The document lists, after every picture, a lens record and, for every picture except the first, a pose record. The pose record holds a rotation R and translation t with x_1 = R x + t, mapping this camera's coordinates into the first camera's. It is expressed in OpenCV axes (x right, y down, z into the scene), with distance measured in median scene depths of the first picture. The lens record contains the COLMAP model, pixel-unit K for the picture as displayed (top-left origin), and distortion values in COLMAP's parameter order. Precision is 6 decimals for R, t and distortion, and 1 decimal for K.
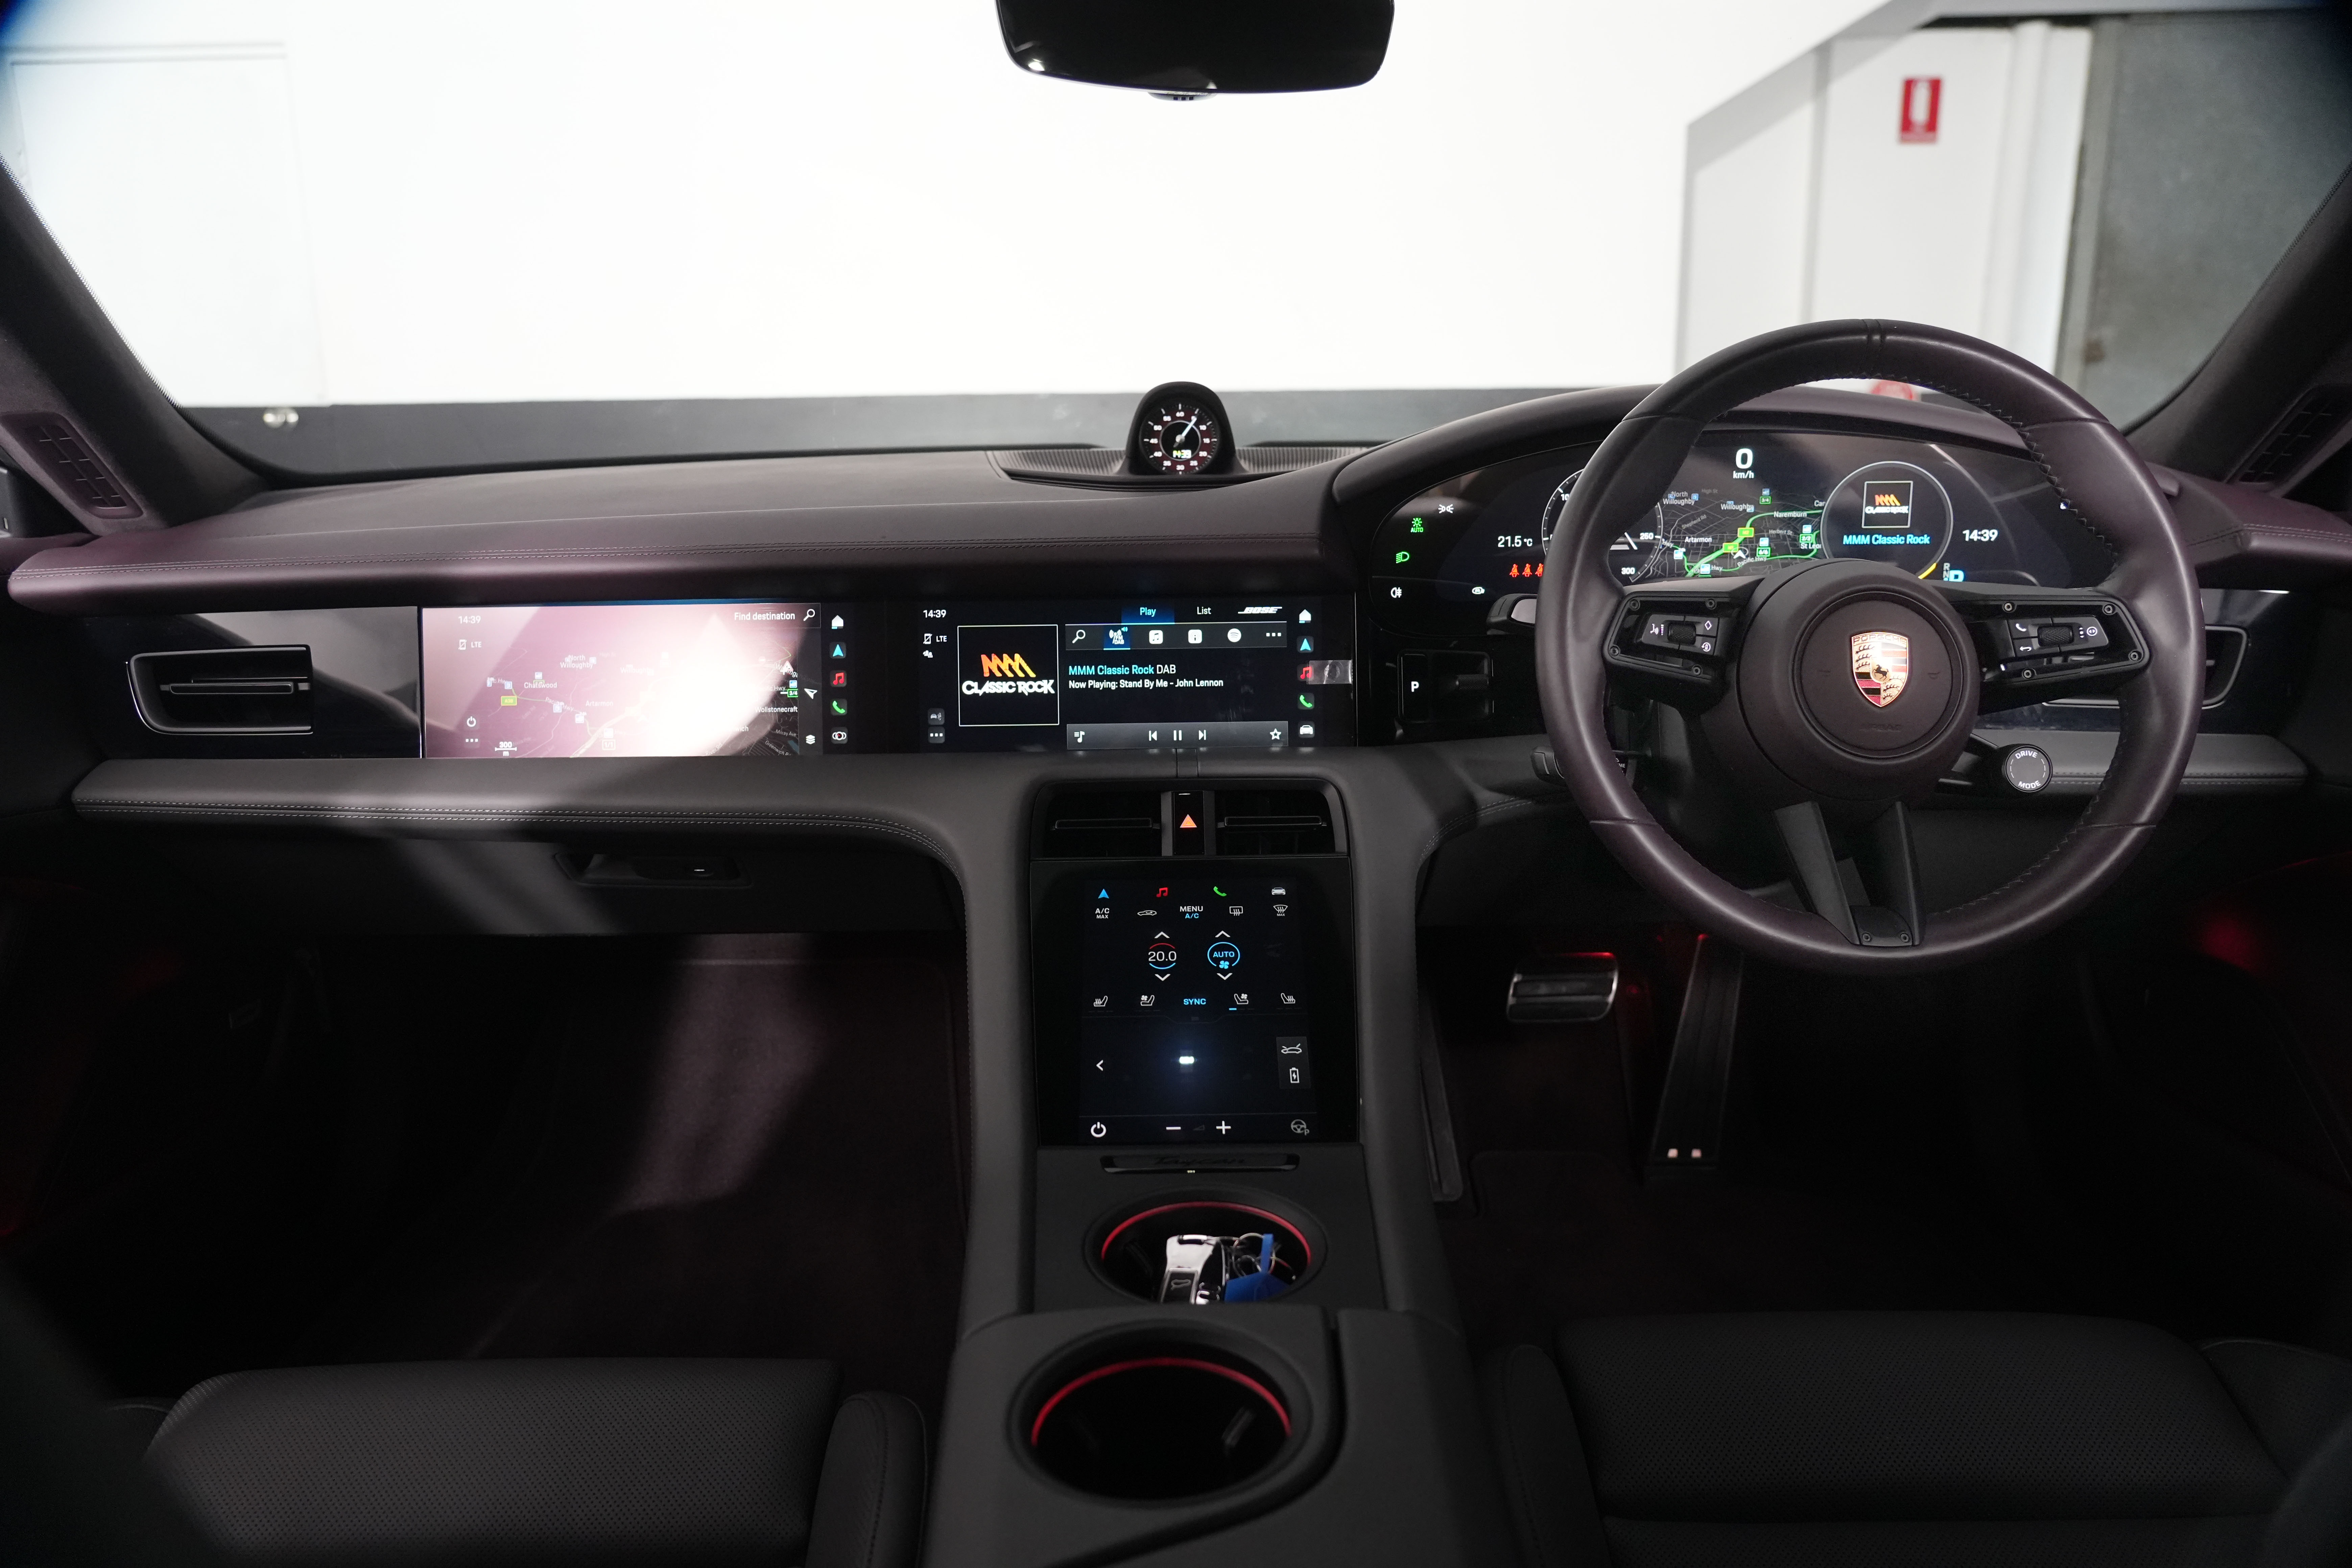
lens RADIAL K [[1576.2, 0, 1176.0], [0, 1576.2, 784.0], [0, 0, 1]] dist [-0.009378, 0.000251]
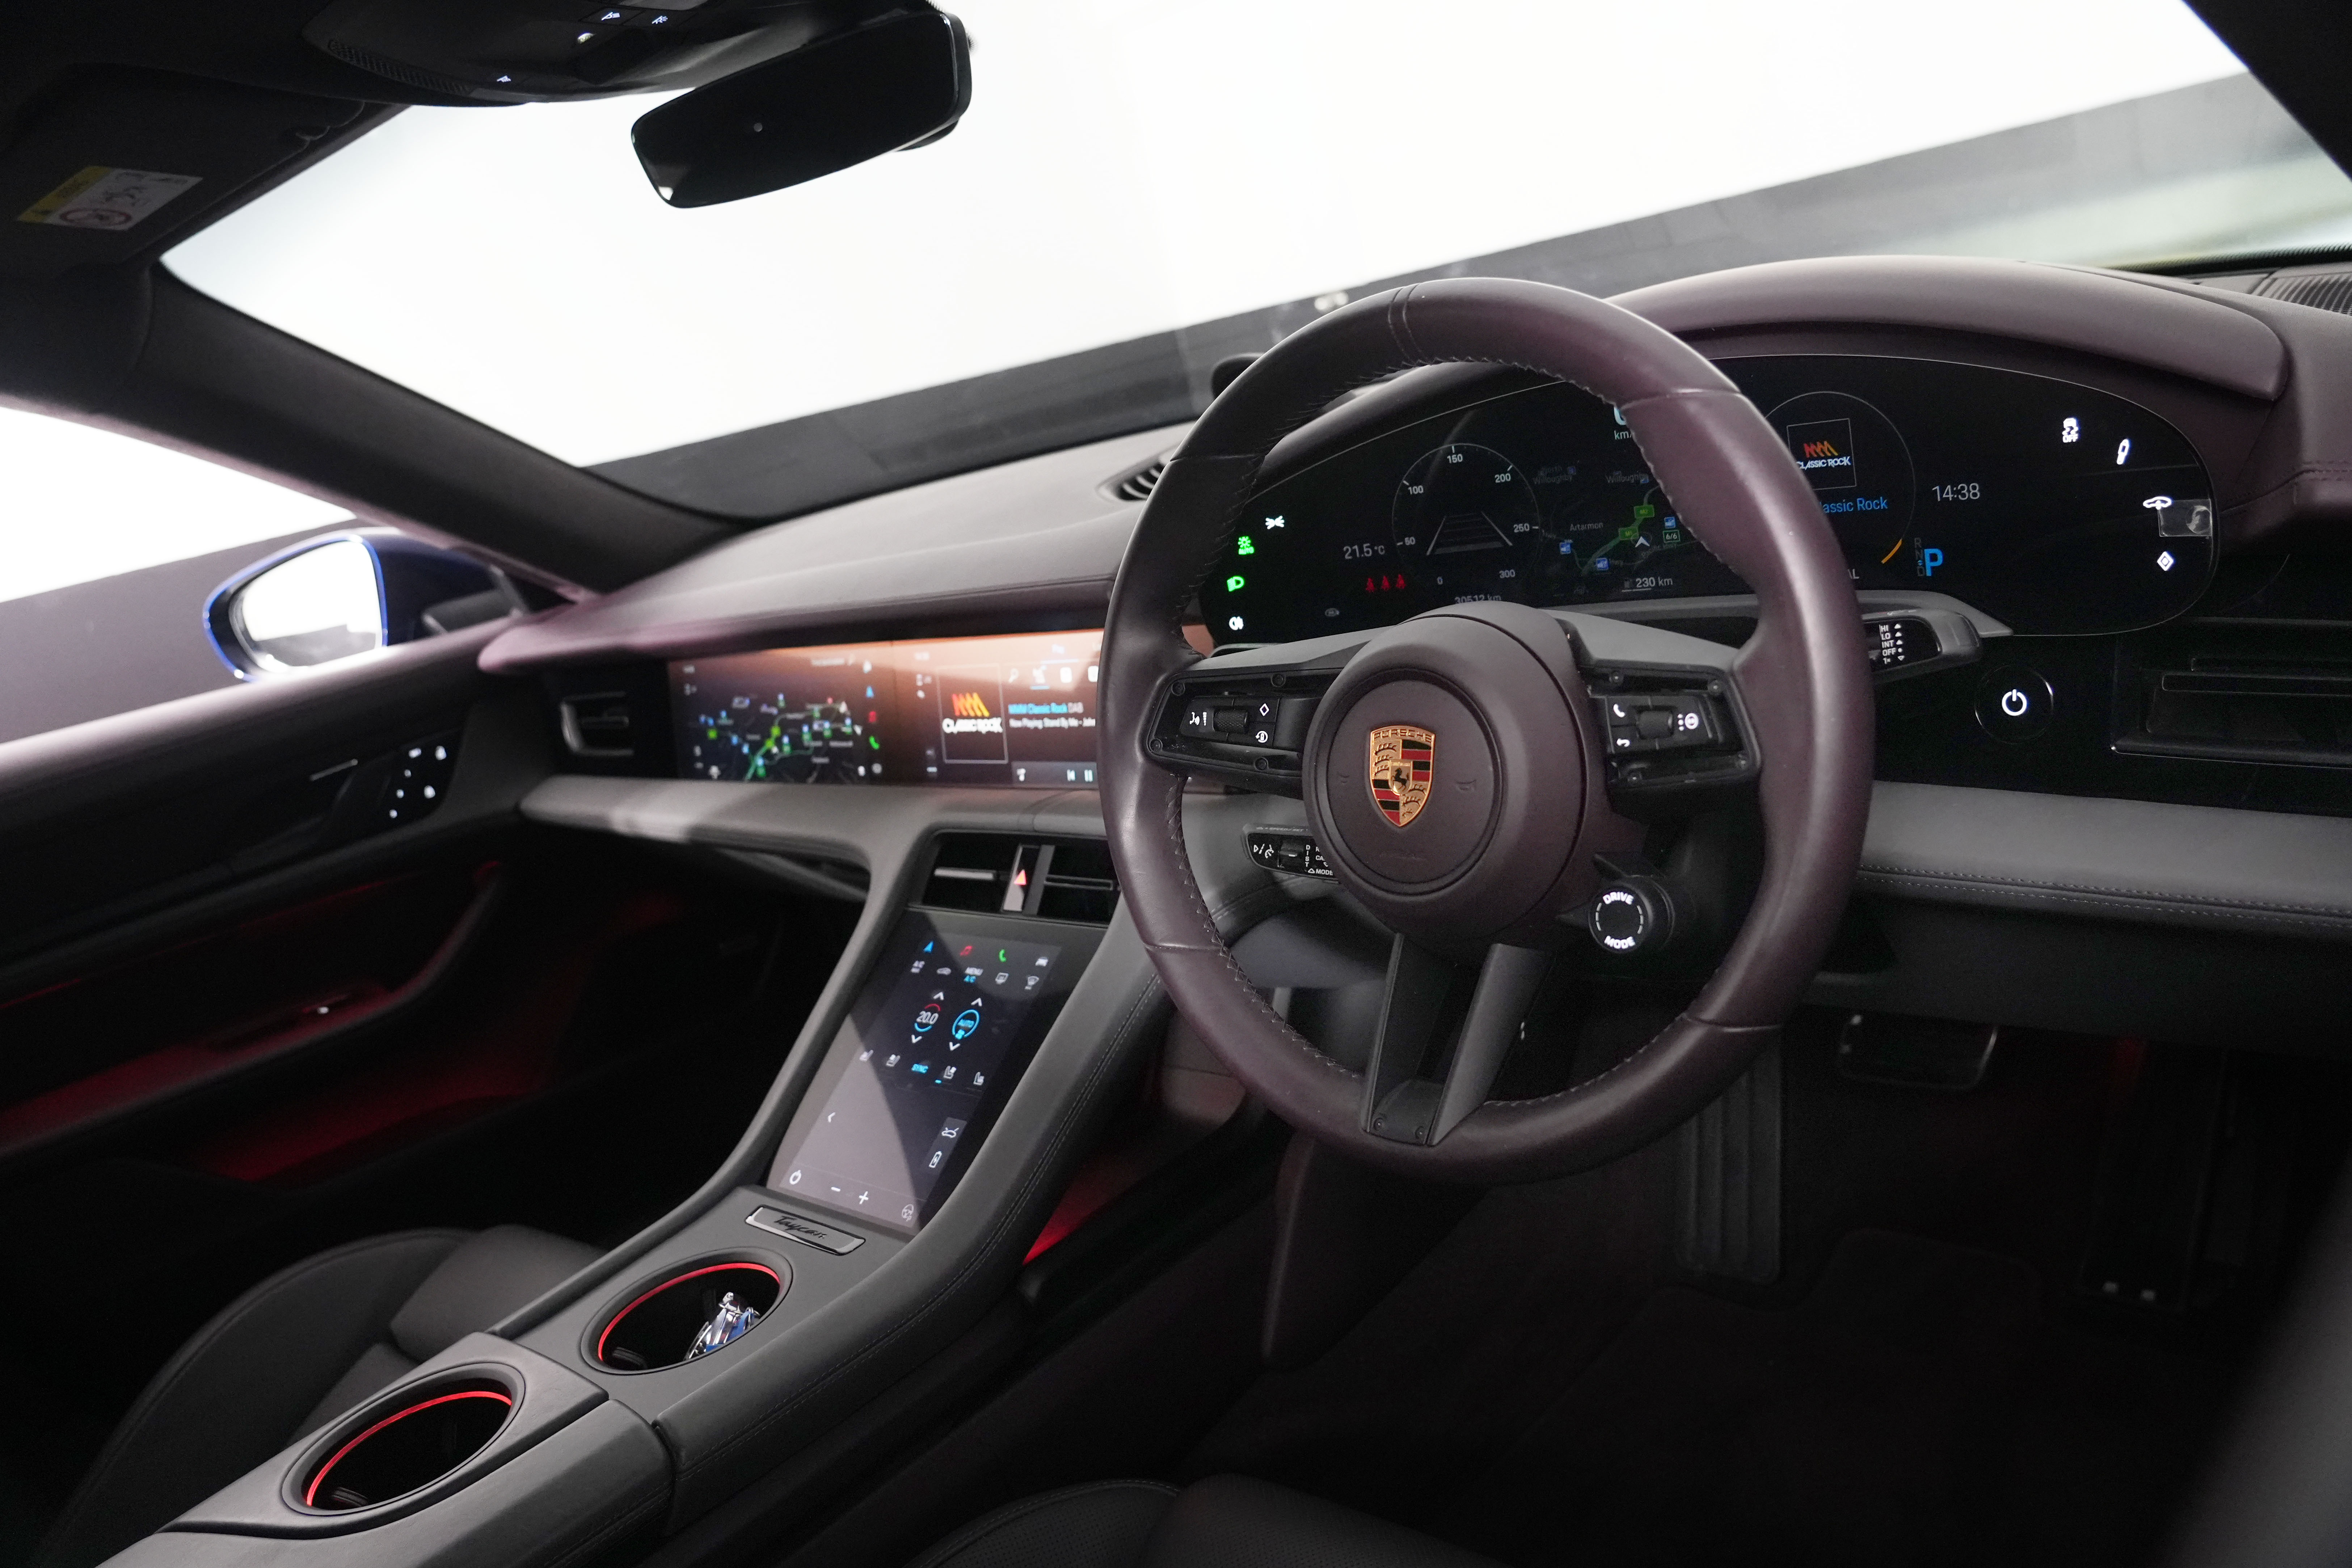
lens RADIAL K [[1686.7, 0, 1176.0], [0, 1686.7, 784.0], [0, 0, 1]] dist [-0.023784, 0.000639]
pose [[0.724417, 0.030390, -0.688692, 0.757078], [0.054247, 0.993417, 0.100898, -0.127764], [0.687225, -0.110452, 0.717999, 0.290101]]
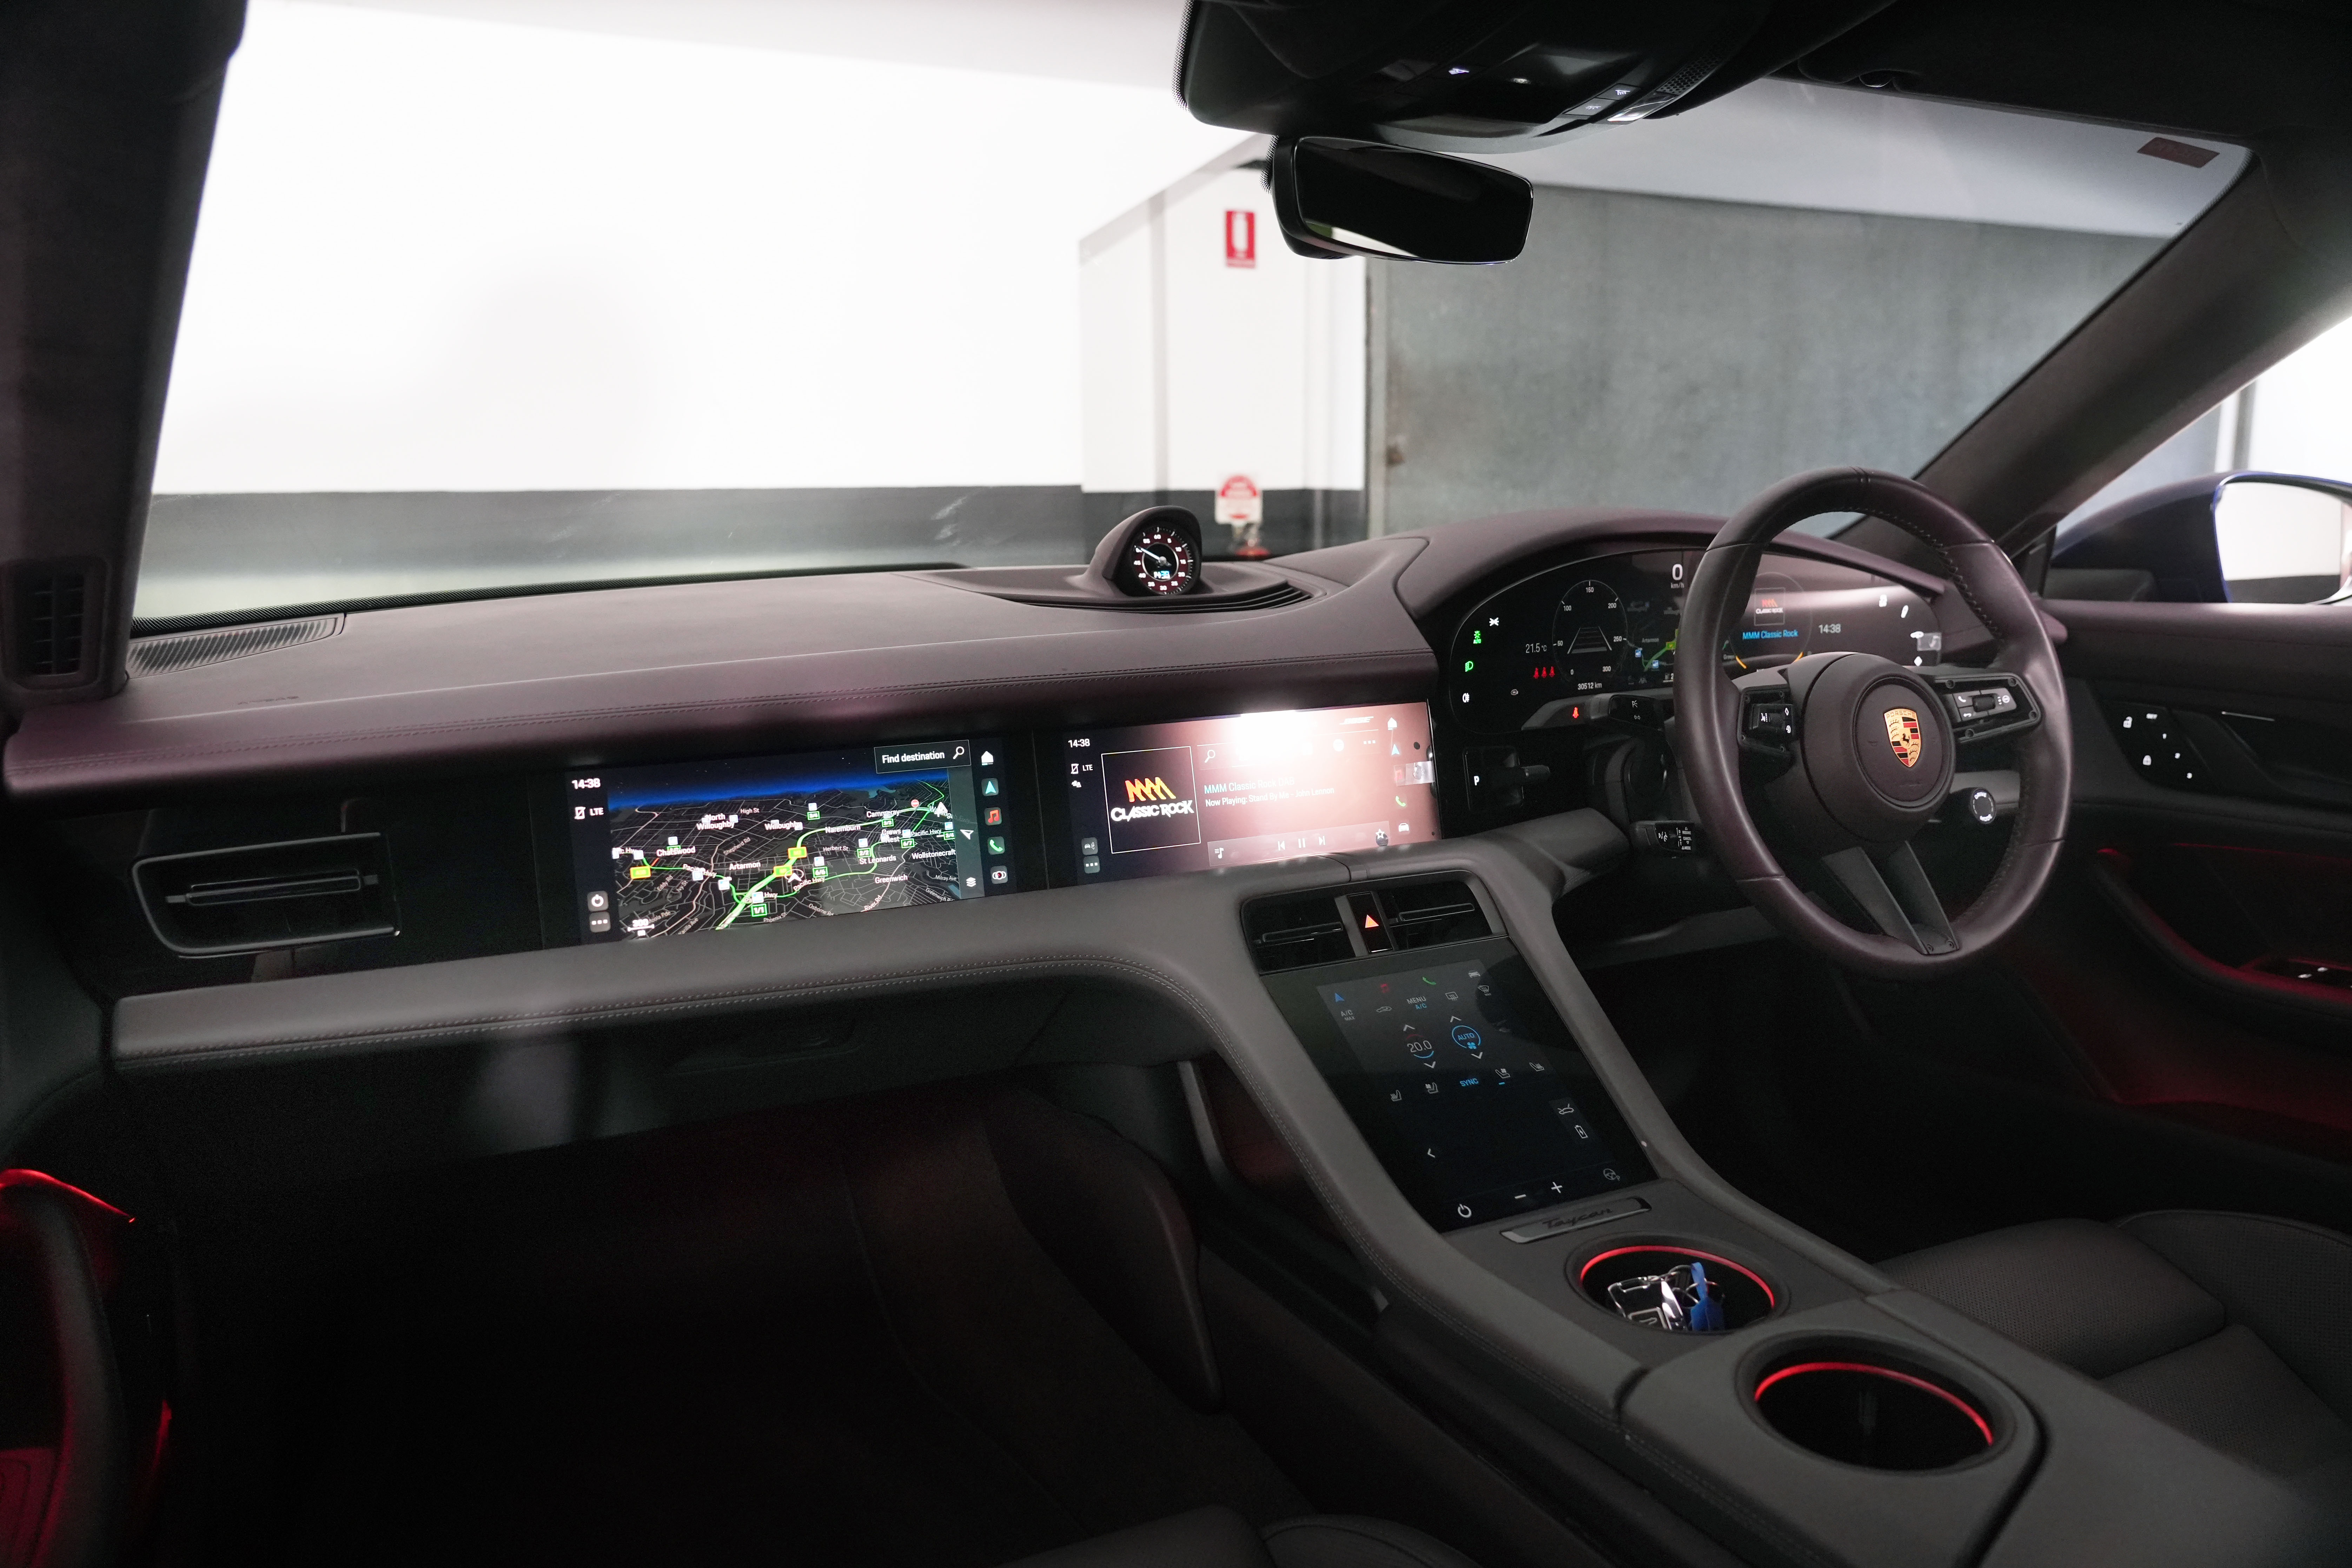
lens RADIAL K [[1636.9, 0, 1176.0], [0, 1636.9, 784.0], [0, 0, 1]] dist [-0.009628, 0.001691]
pose [[0.899233, -0.074894, 0.431011, -0.543343], [0.101373, 0.994093, -0.038761, -0.036138], [-0.425562, 0.078548, 0.901514, 0.046954]]
